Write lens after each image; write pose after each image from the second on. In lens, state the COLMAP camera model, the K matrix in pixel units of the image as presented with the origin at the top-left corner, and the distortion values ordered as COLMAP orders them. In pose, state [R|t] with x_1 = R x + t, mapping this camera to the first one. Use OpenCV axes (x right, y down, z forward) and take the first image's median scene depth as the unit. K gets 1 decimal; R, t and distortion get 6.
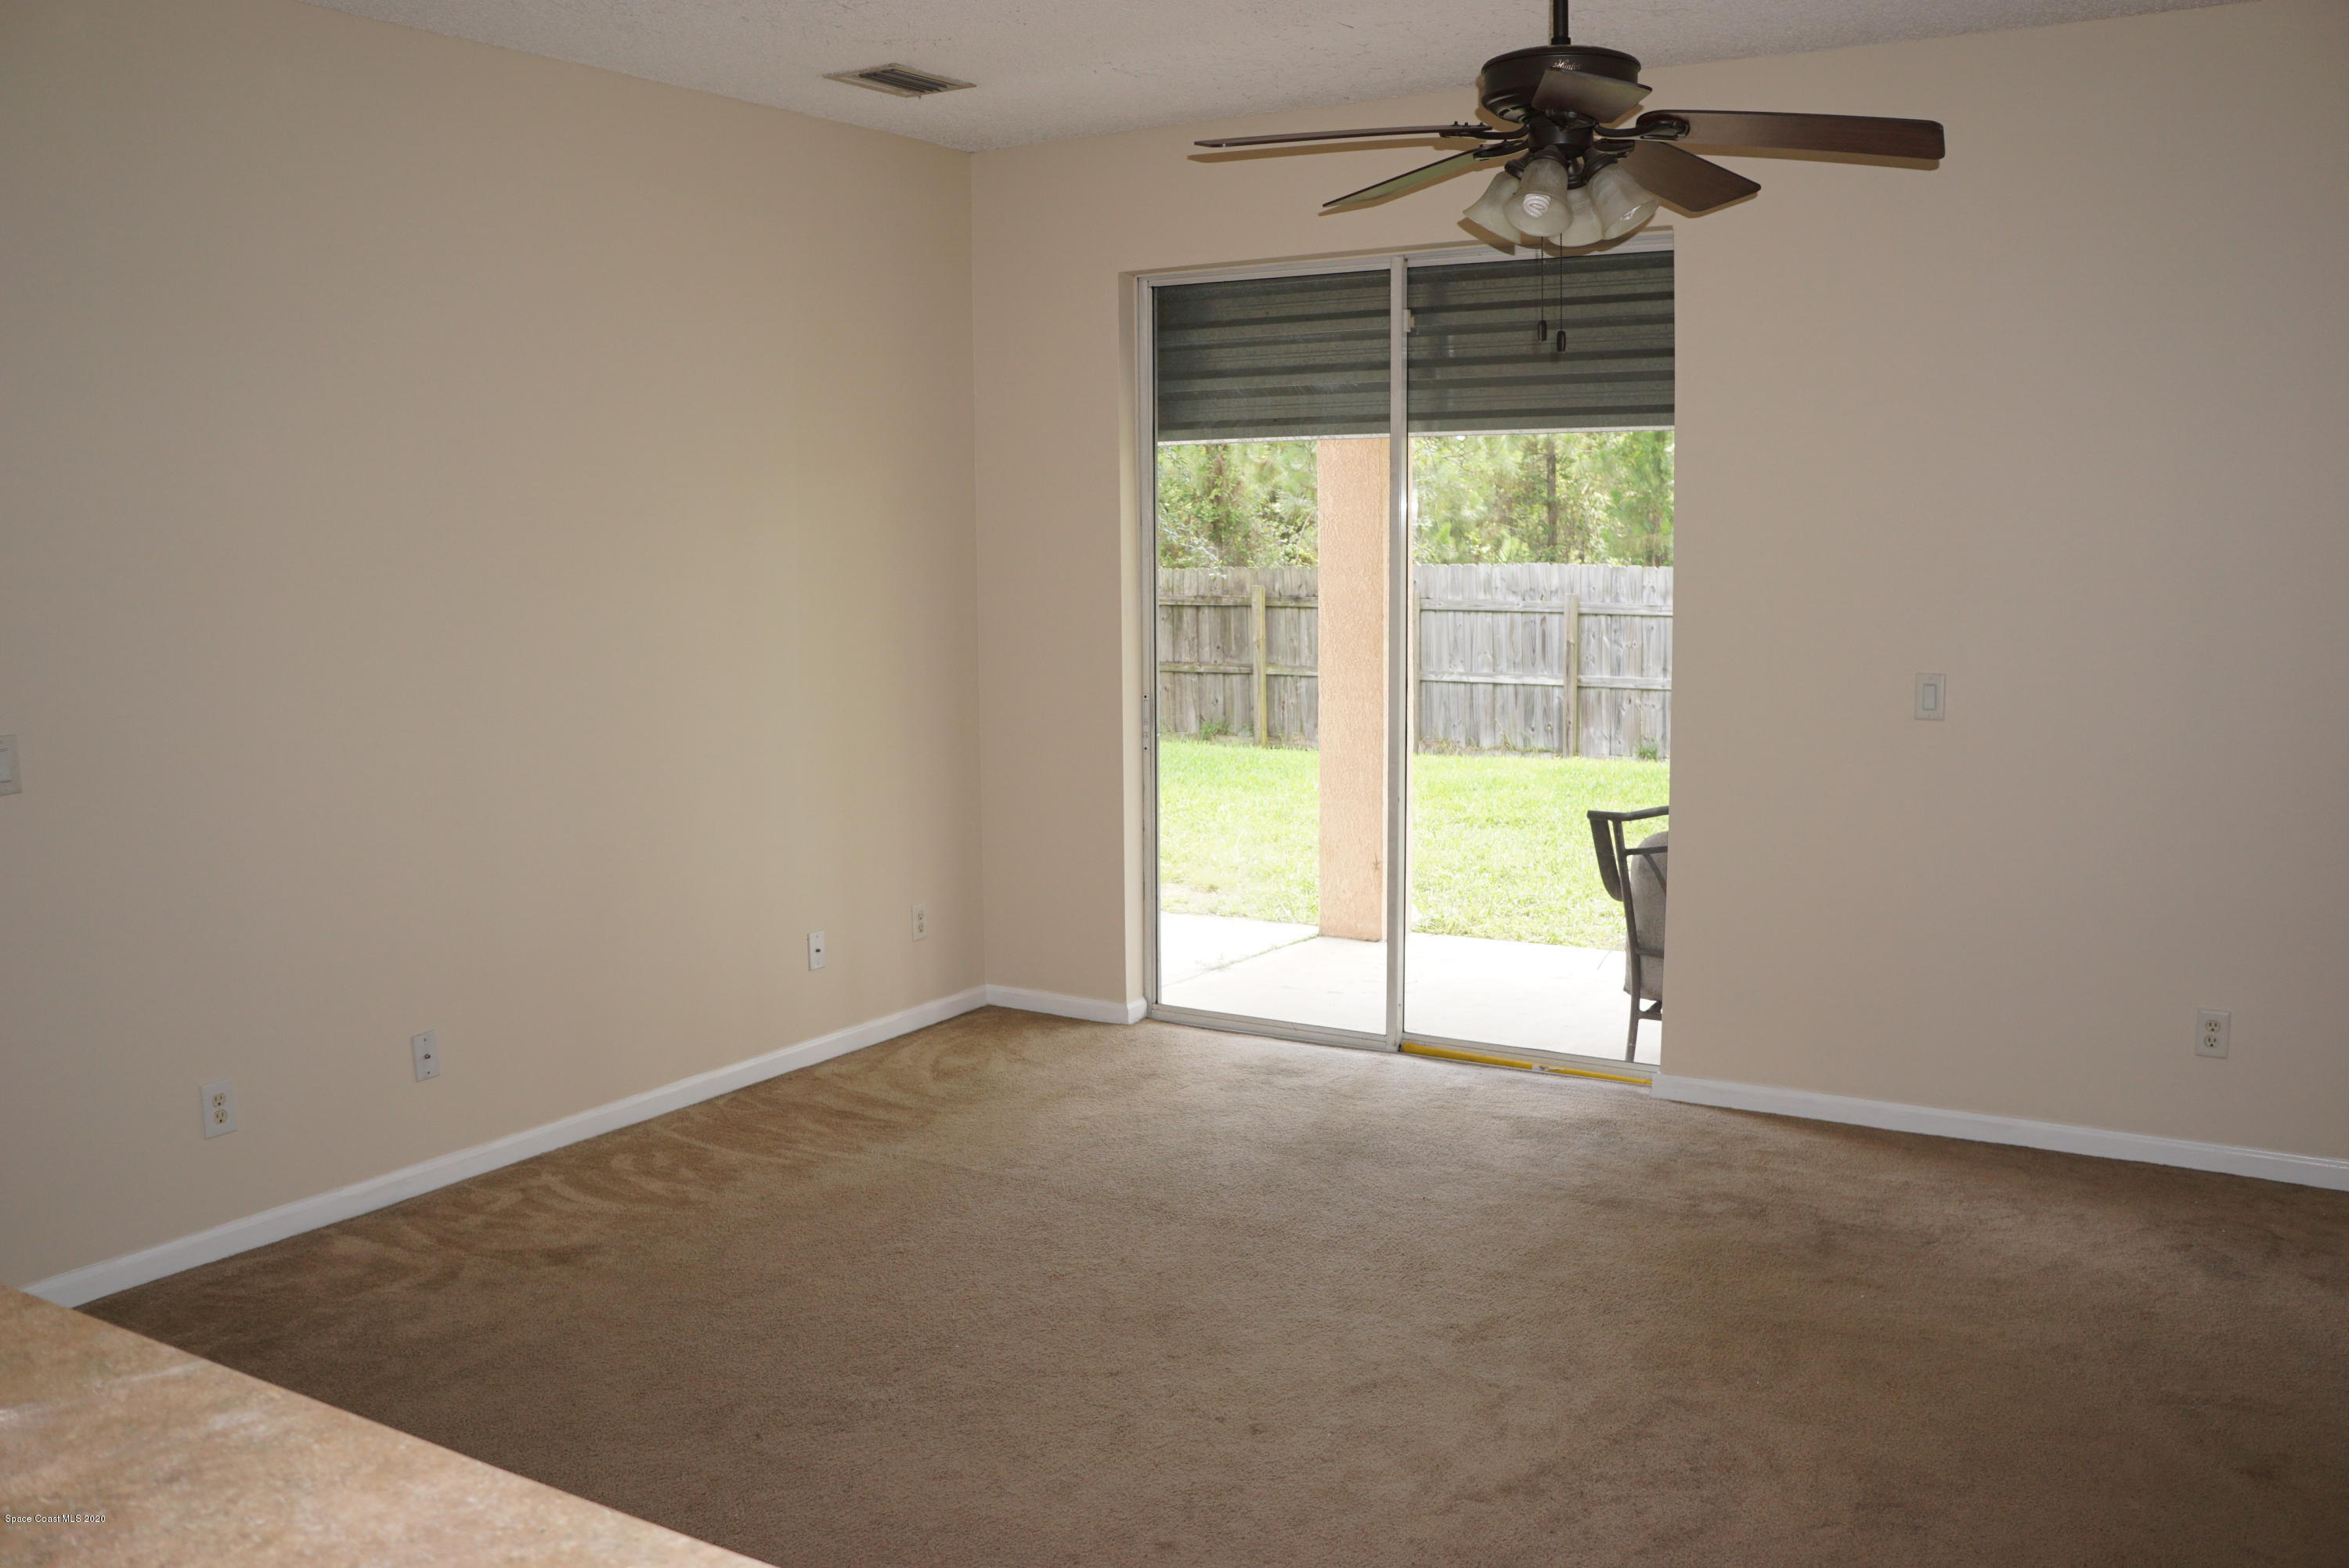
lens RADIAL K [[2055.3, 0, 1174.5], [0, 2055.3, 784.0], [0, 0, 1]] dist [-0.166981, 0.150688]
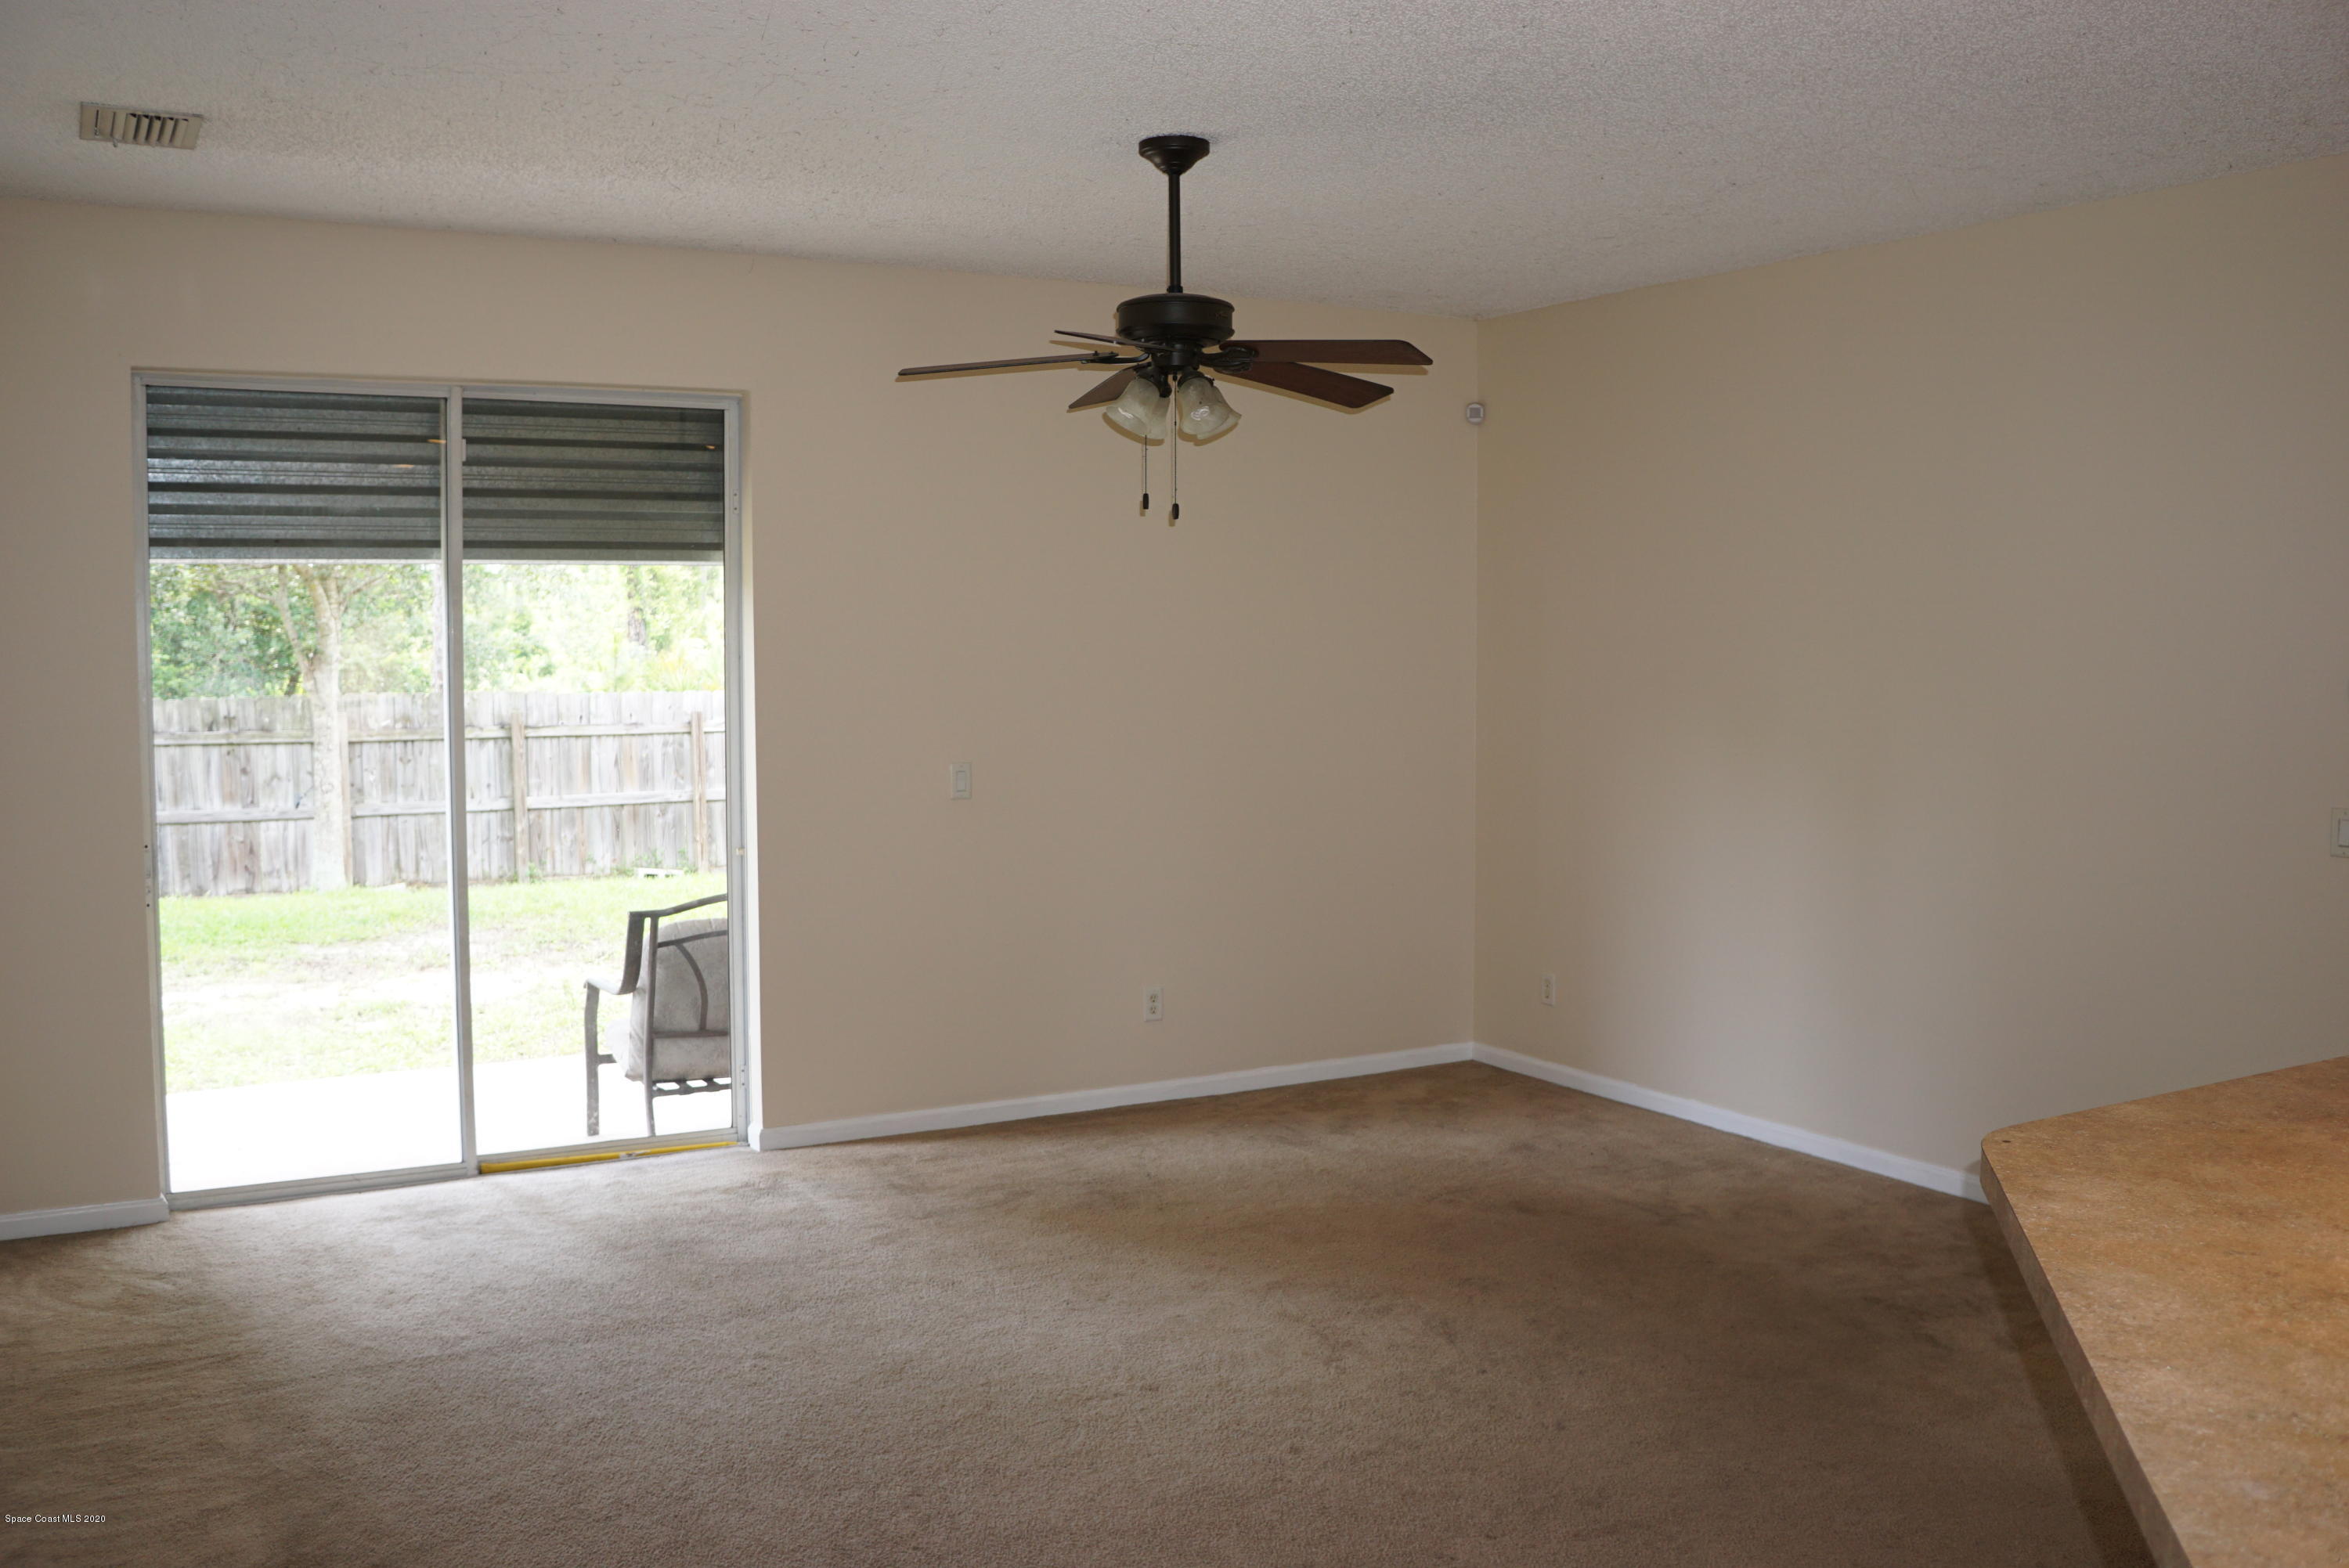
lens RADIAL K [[2055.3, 0, 1174.5], [0, 2055.3, 784.0], [0, 0, 1]] dist [-0.166981, 0.150688]
pose [[0.475927, -0.054024, 0.877824, -0.607691], [0.107081, 0.994245, 0.003133, -0.026978], [-0.872942, 0.092507, 0.478973, 0.225239]]
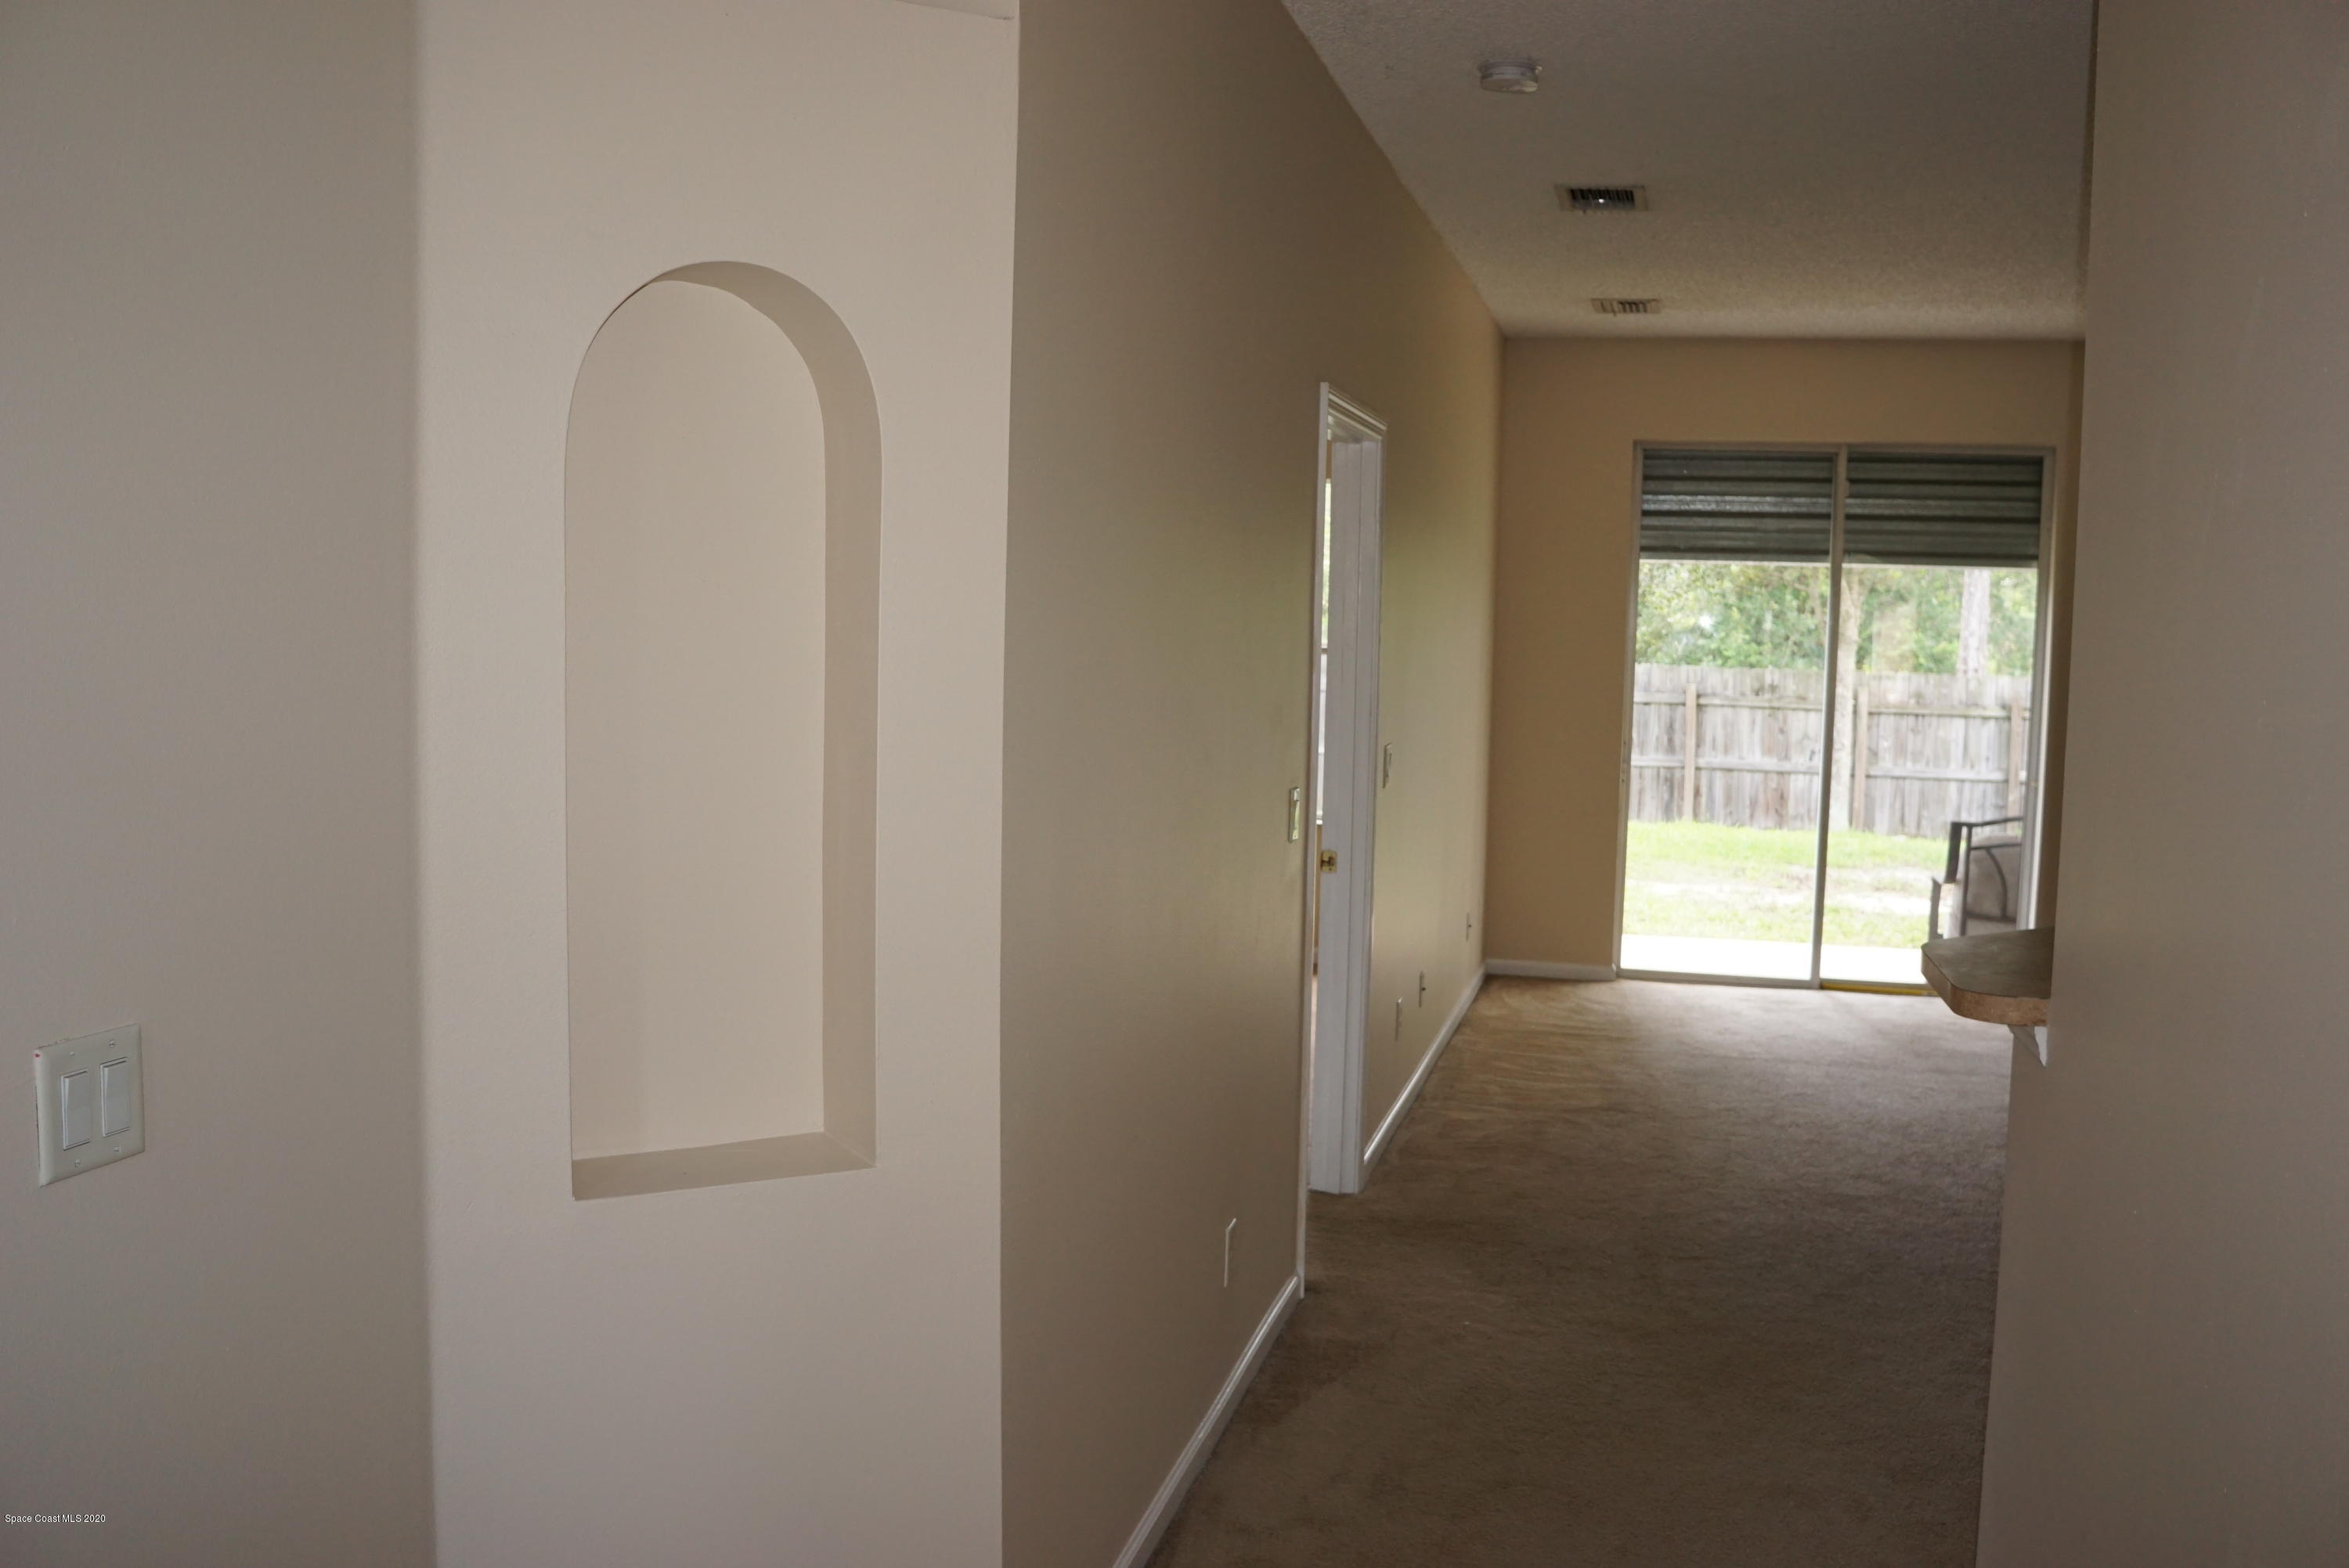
lens RADIAL K [[2055.3, 0, 1174.5], [0, 2055.3, 784.0], [0, 0, 1]] dist [-0.166981, 0.150688]
pose [[0.951926, 0.006772, 0.306254, -0.796704], [0.005602, 0.999204, -0.039507, 0.041748], [-0.306278, 0.039323, 0.951130, -0.231713]]
